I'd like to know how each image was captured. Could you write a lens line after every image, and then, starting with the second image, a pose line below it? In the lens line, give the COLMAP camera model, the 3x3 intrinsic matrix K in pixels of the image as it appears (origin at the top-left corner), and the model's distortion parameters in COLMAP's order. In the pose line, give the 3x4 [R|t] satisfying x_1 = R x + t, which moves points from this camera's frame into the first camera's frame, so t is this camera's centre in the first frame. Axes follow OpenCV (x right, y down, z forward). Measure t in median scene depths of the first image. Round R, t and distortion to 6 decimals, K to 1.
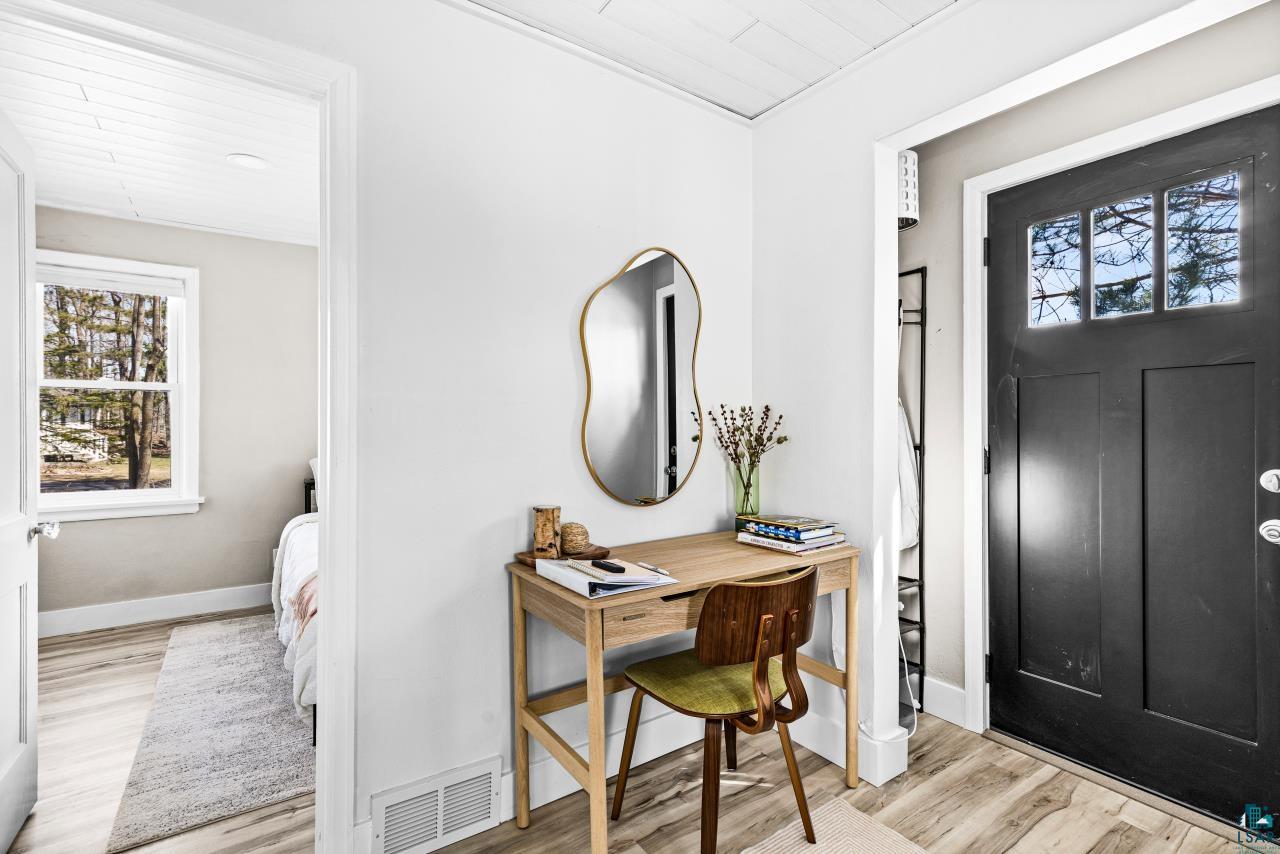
lens RADIAL K [[588.4, 0, 643.5], [0, 588.4, 430.4], [0, 0, 1]] dist [0.006135, 0.000323]
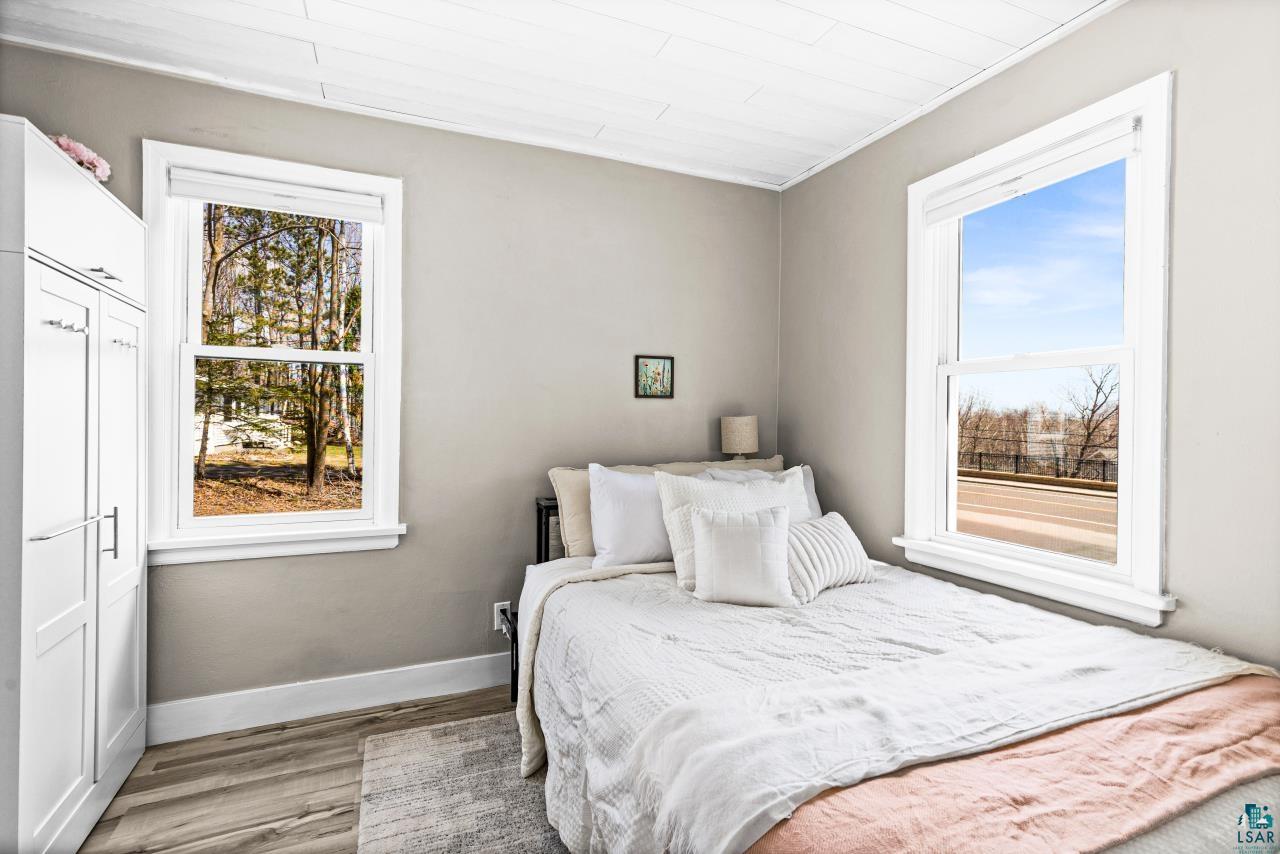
lens RADIAL K [[588.4, 0, 642.7], [0, 588.4, 427.0], [0, 0, 1]] dist [0.006135, 0.000323]
pose [[0.980018, 0.014159, -0.198403, -0.089157], [-0.013926, 0.999900, 0.002567, -0.000187], [0.198420, 0.000247, 0.980117, 0.102149]]
